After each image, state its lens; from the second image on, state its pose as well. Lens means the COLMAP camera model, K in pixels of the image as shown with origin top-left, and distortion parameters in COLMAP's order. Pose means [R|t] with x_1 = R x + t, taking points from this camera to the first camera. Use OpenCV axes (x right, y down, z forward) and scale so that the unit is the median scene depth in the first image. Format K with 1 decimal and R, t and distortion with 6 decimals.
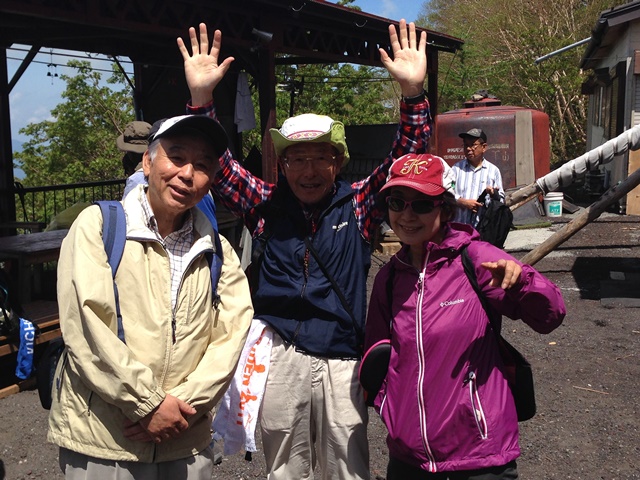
lens RADIAL K [[897.1, 0, 319.1], [0, 897.1, 243.9], [0, 0, 1]] dist [-0.034096, 0.000000]
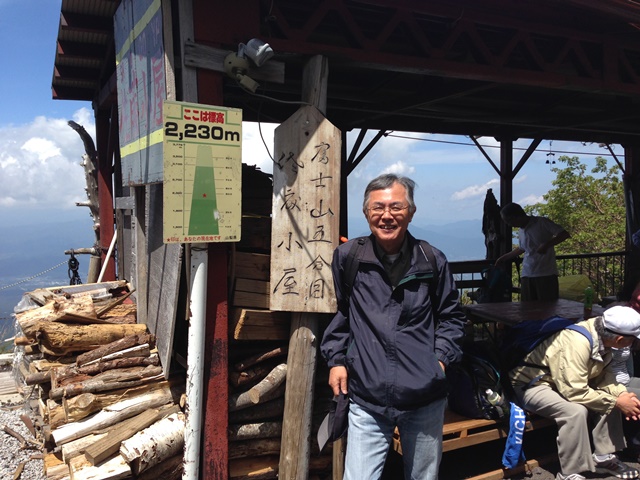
lens RADIAL K [[595.6, 0, 328.2], [0, 595.6, 257.5], [0, 0, 1]] dist [0.010496, 0.000000]
pose [[0.808897, 0.040666, -0.586543, -0.064274], [-0.069517, 0.997223, -0.026732, -0.020217], [0.583826, 0.062398, 0.809477, 0.185903]]
